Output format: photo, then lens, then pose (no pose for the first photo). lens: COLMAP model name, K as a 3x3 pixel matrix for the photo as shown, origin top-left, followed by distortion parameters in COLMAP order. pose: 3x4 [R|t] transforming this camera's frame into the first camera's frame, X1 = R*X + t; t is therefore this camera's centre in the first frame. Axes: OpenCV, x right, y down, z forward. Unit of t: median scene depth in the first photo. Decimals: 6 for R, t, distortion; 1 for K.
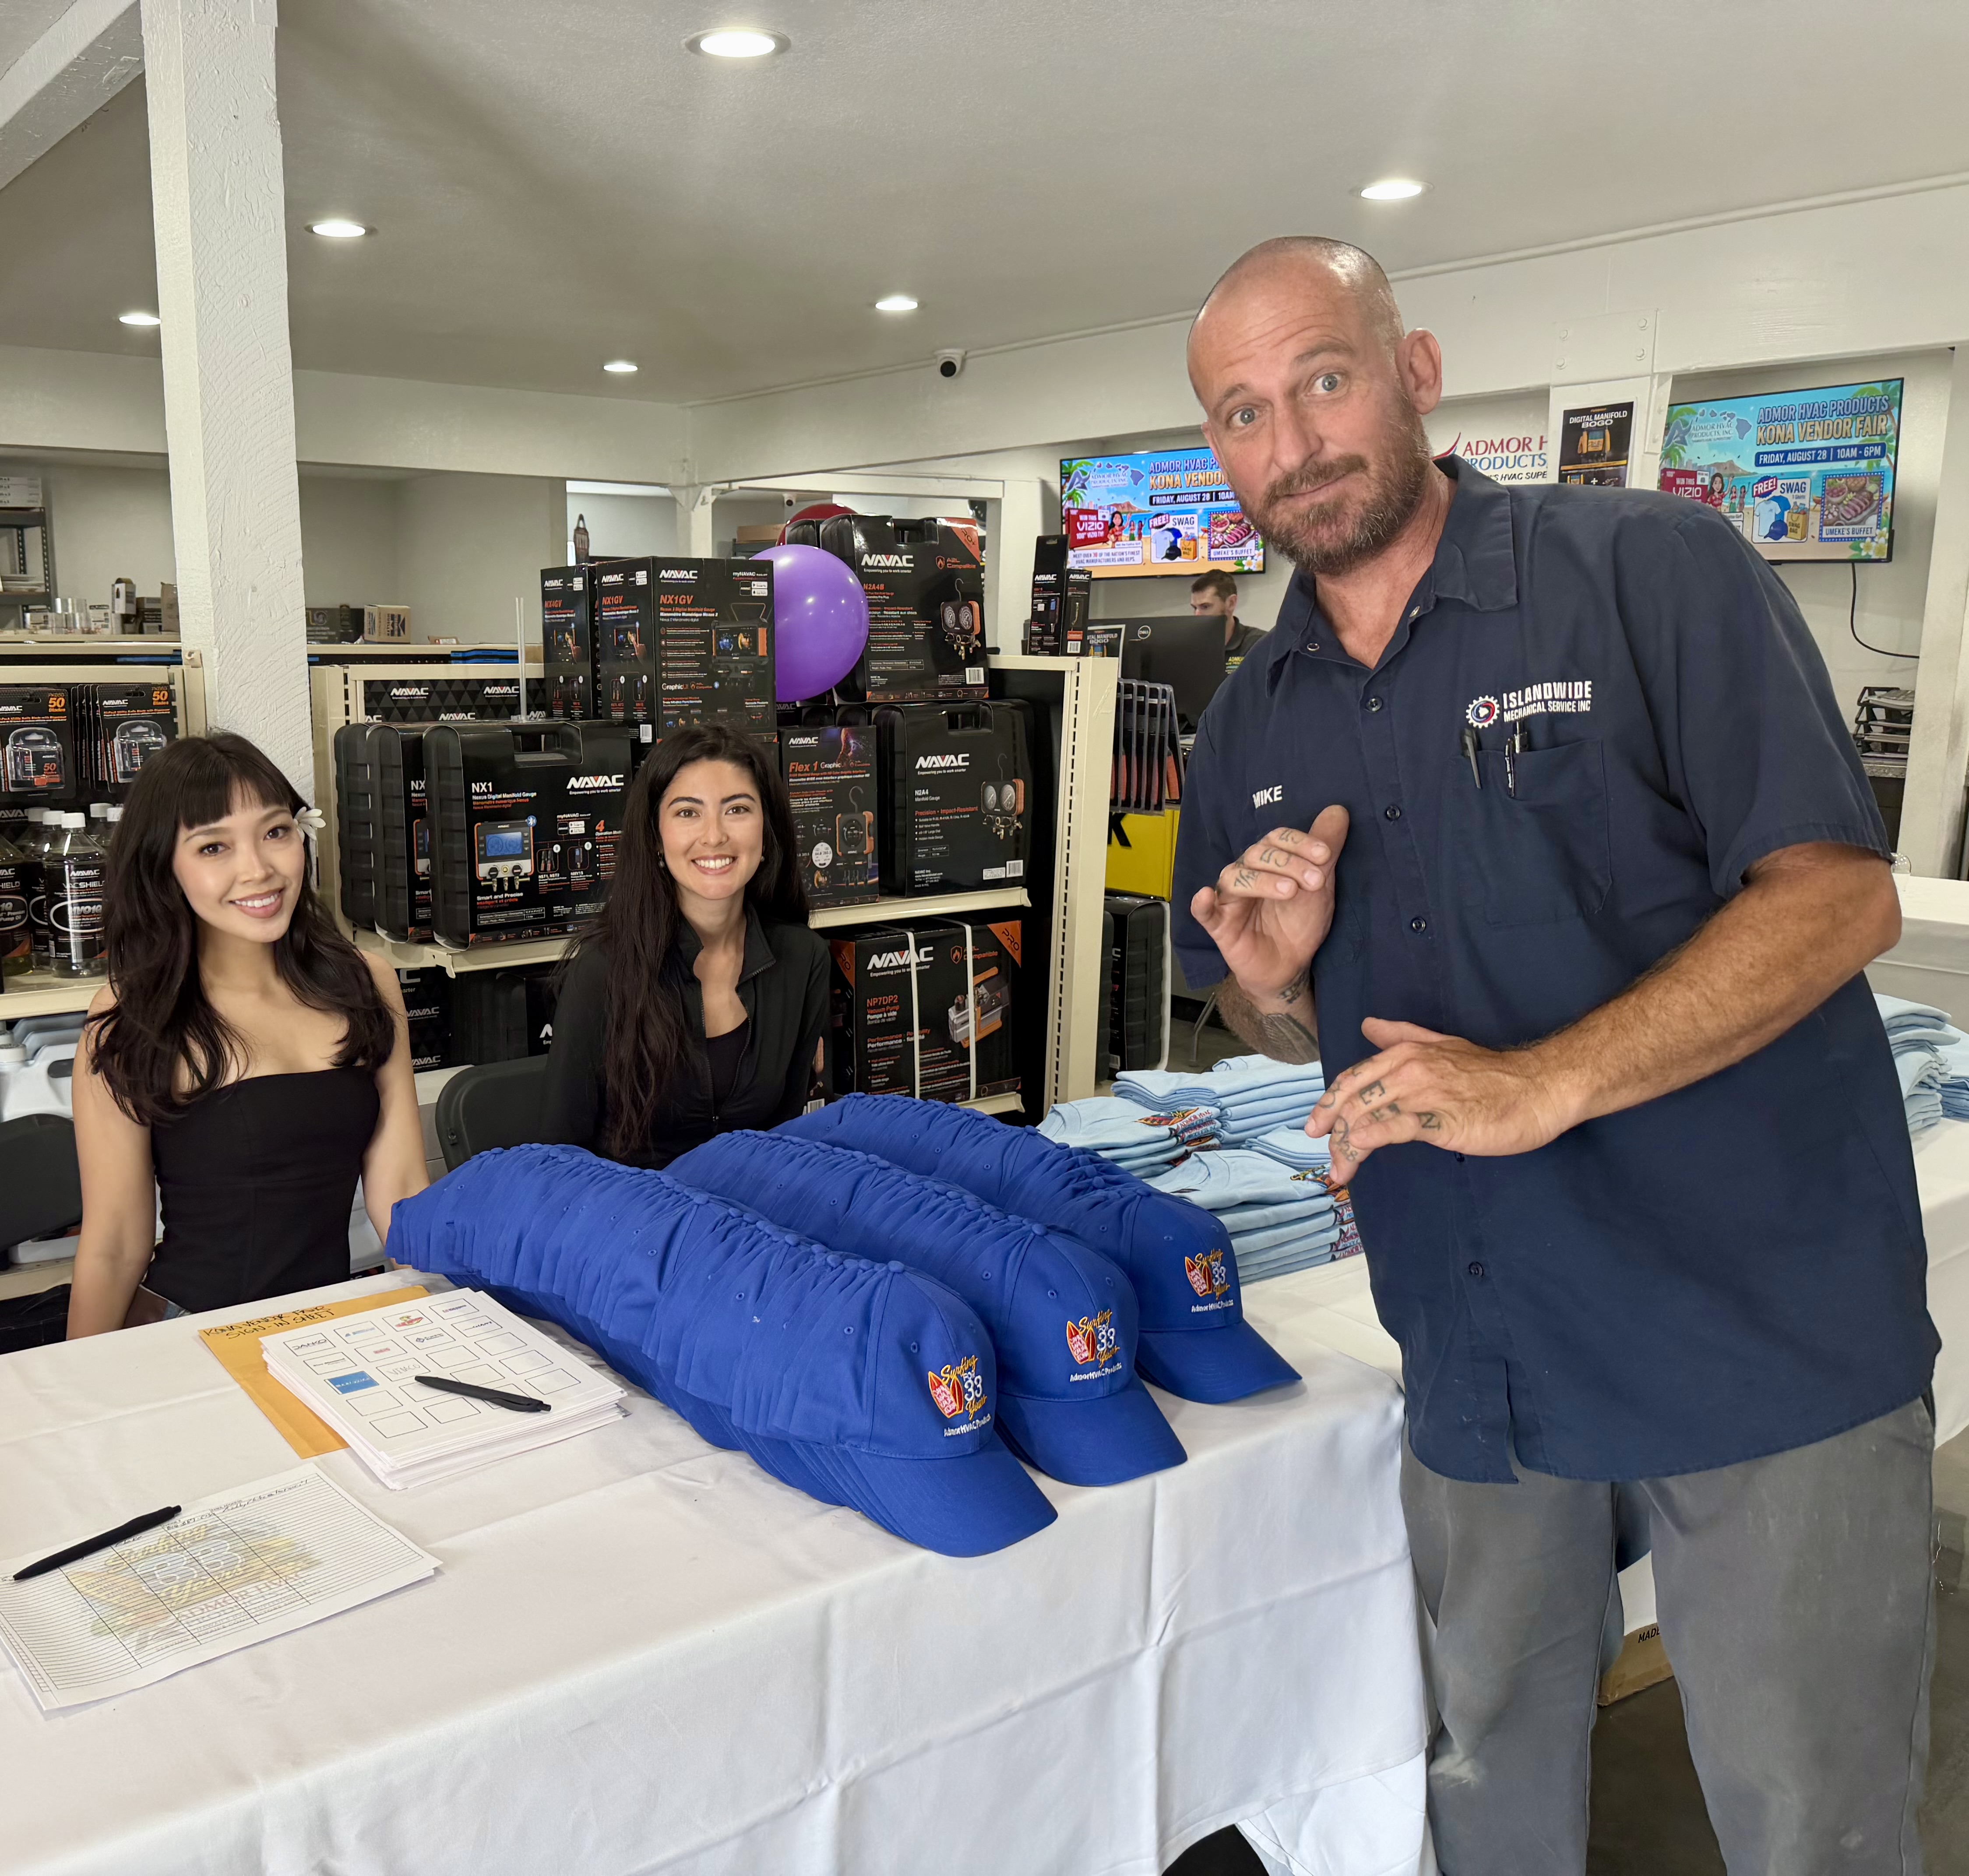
lens RADIAL K [[1868.2, 0, 697.0], [0, 1868.2, 939.3], [0, 0, 1]] dist [0.122672, -0.137083]
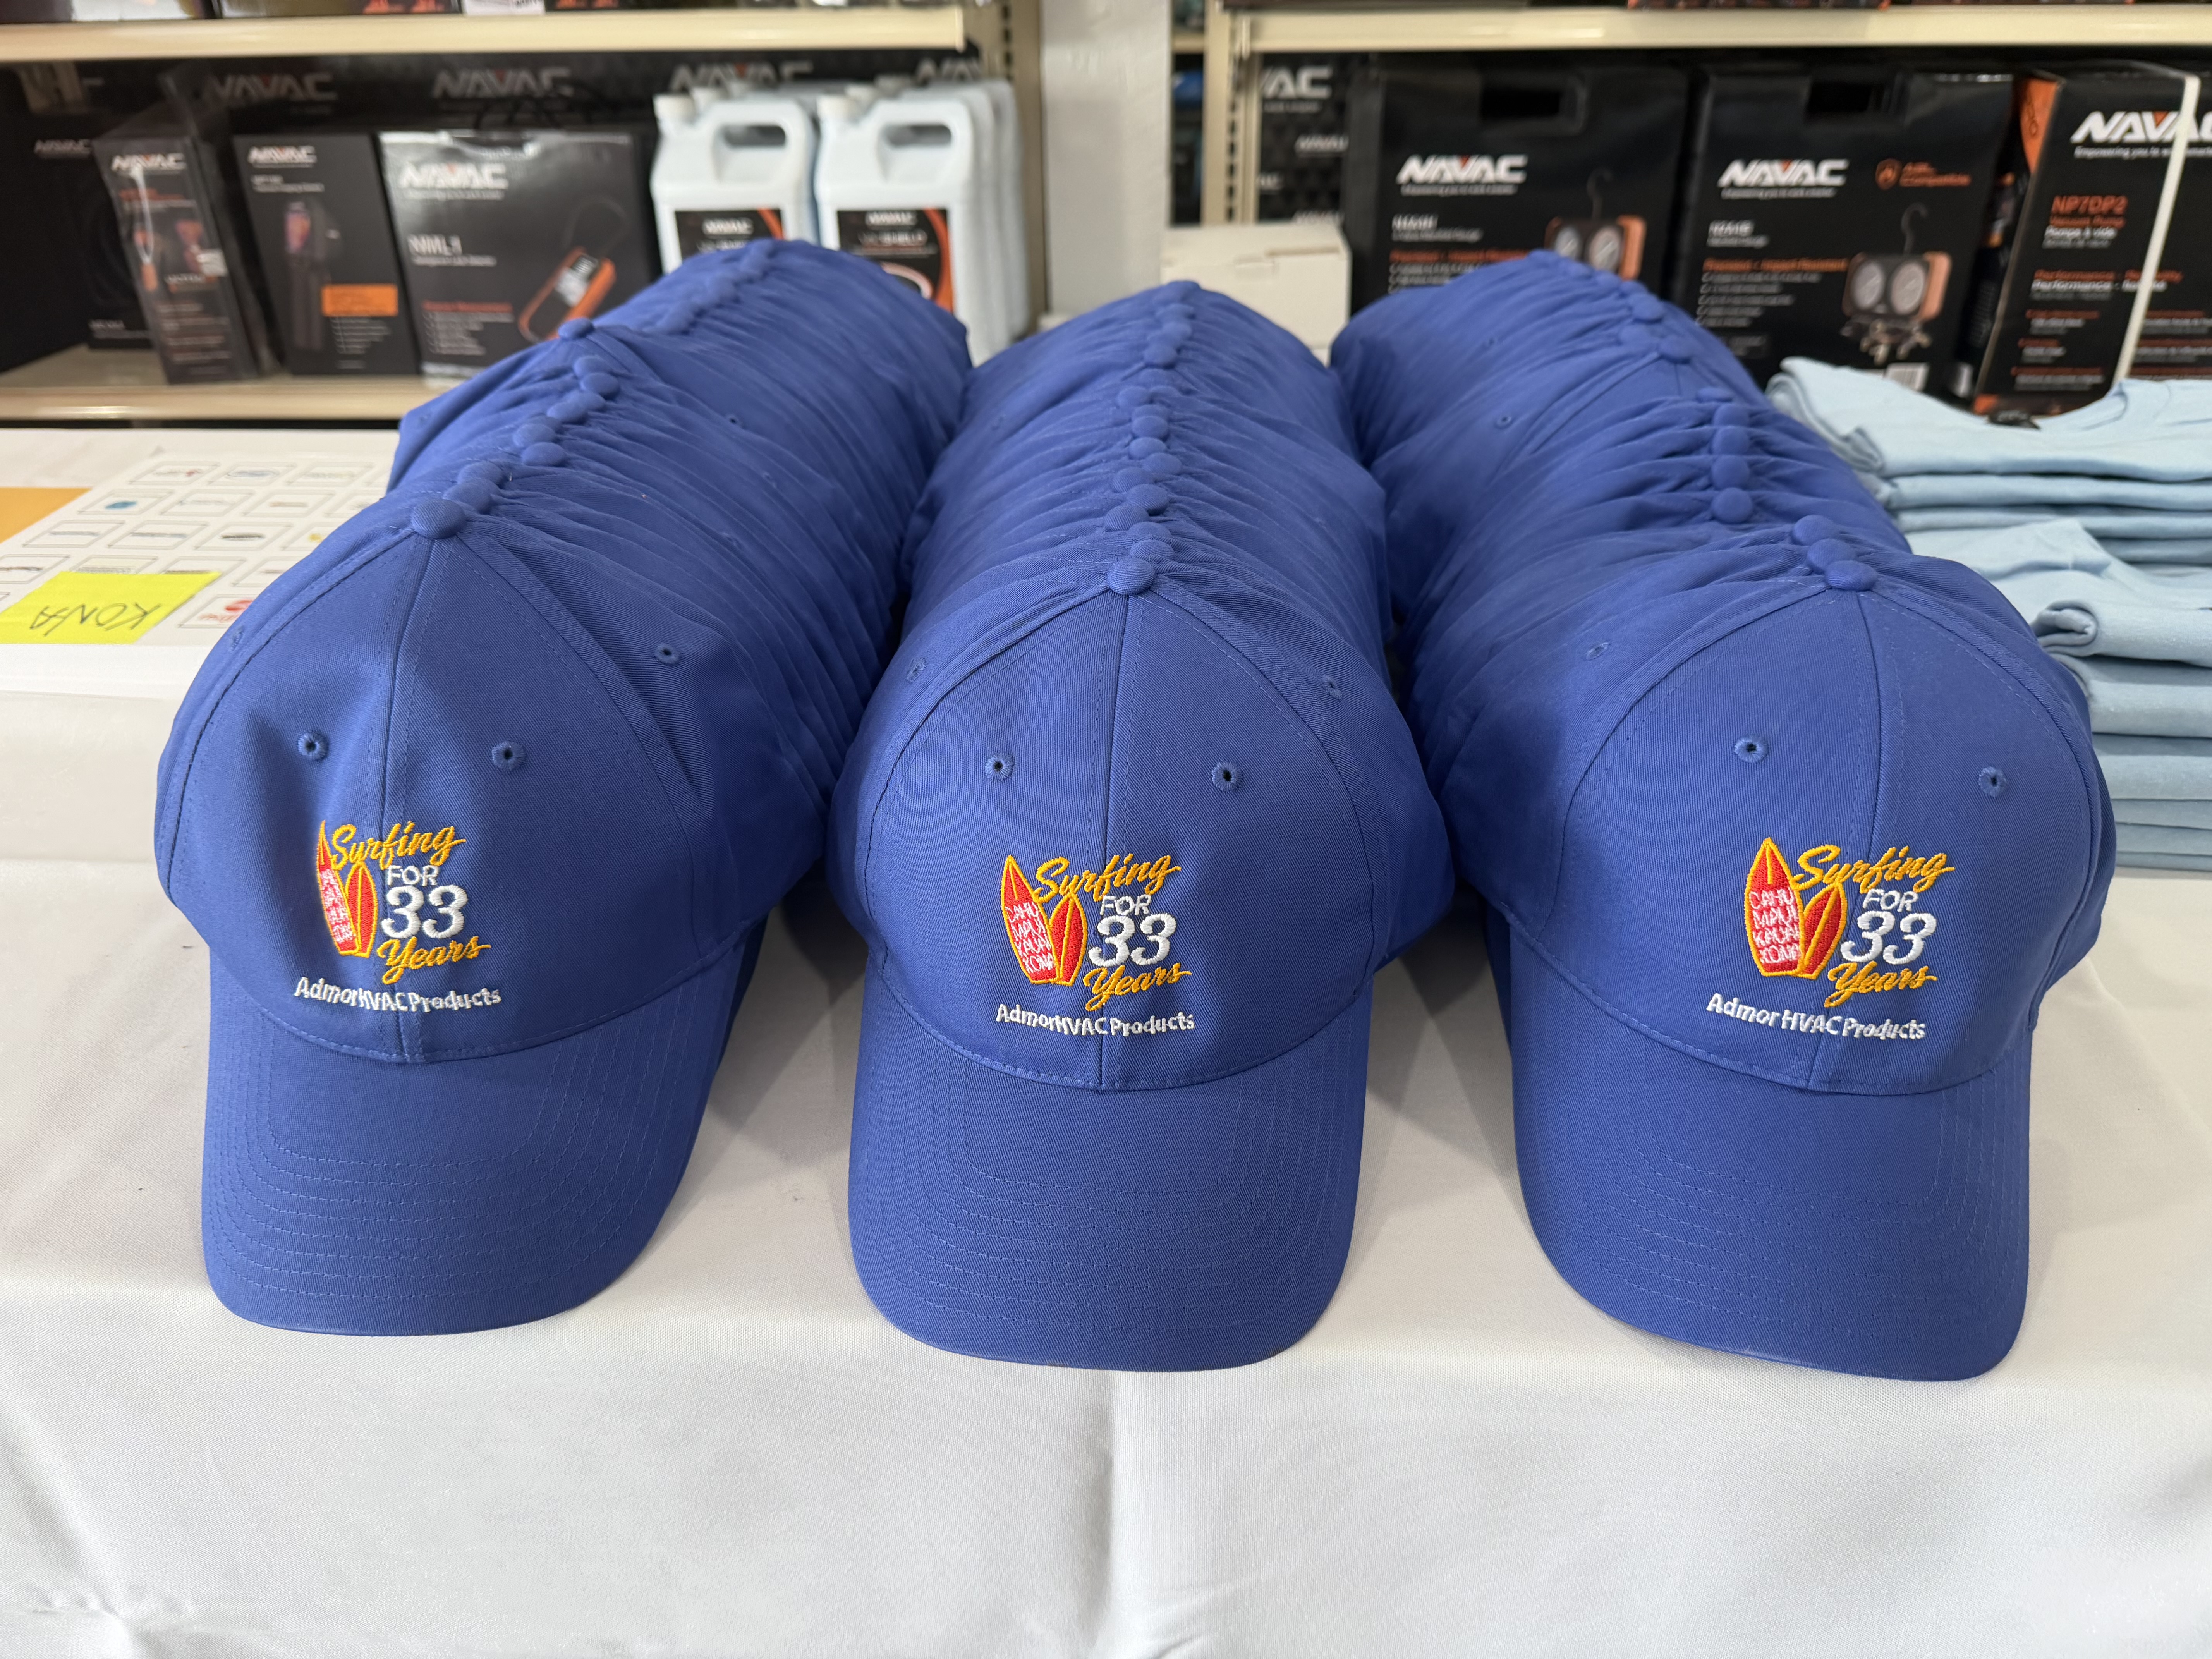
lens RADIAL K [[1667.5, 0, 1017.6], [0, 1667.5, 874.1], [0, 0, 1]] dist [-0.035590, 0.006333]
pose [[0.786523, 0.307773, -0.535405, 0.176207], [-0.083567, 0.912033, 0.401513, 0.047170], [0.611881, -0.271057, 0.743054, 0.399460]]
